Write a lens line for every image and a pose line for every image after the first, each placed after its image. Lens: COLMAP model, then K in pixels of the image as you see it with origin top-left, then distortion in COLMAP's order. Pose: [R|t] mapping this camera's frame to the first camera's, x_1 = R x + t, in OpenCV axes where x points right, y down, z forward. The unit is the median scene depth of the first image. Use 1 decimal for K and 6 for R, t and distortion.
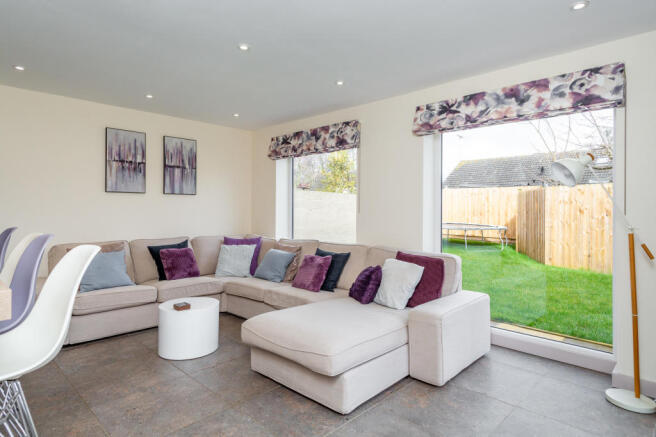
lens RADIAL K [[393.6, 0, 330.6], [0, 393.6, 215.3], [0, 0, 1]] dist [0.021732, 0.002288]
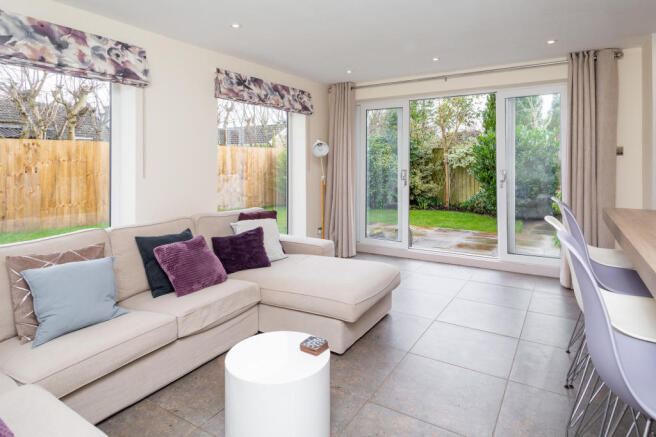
lens RADIAL K [[393.6, 0, 324.8], [0, 393.6, 222.3], [0, 0, 1]] dist [0.021732, 0.002288]
pose [[-0.103382, -0.115883, 0.987868, -0.583019], [-0.005252, 0.993240, 0.115963, 0.006235], [-0.994628, 0.006800, -0.103292, 0.535530]]
